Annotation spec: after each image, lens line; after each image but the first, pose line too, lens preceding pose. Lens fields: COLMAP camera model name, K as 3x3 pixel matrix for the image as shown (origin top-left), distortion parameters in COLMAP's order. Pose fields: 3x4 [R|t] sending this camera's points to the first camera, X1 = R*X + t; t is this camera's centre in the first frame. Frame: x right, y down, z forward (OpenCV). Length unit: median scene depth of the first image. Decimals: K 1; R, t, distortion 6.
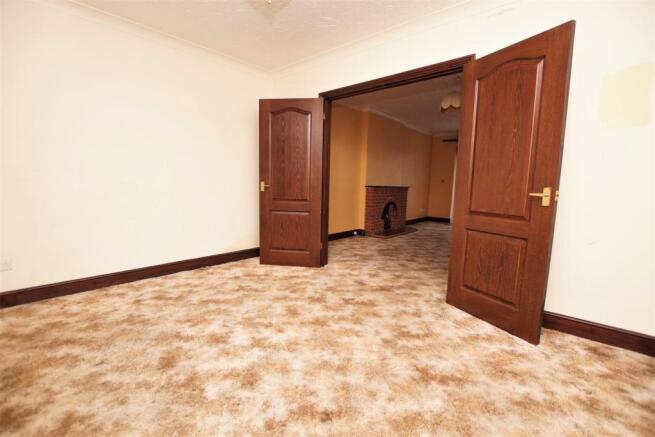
lens RADIAL K [[289.1, 0, 329.2], [0, 289.1, 228.7], [0, 0, 1]] dist [-0.024729, 0.002820]
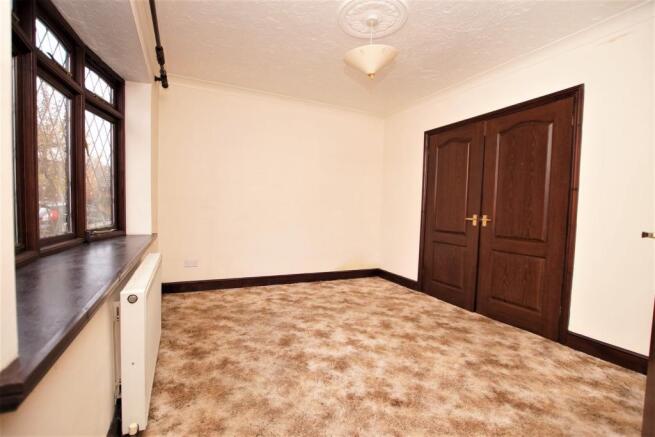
lens RADIAL K [[289.1, 0, 325.7], [0, 289.1, 222.6], [0, 0, 1]] dist [-0.024729, 0.002820]
pose [[0.917327, 0.028891, -0.397084, 0.120824], [-0.075167, 0.991995, -0.101472, 0.032647], [0.390974, 0.122931, 0.912155, -0.215127]]
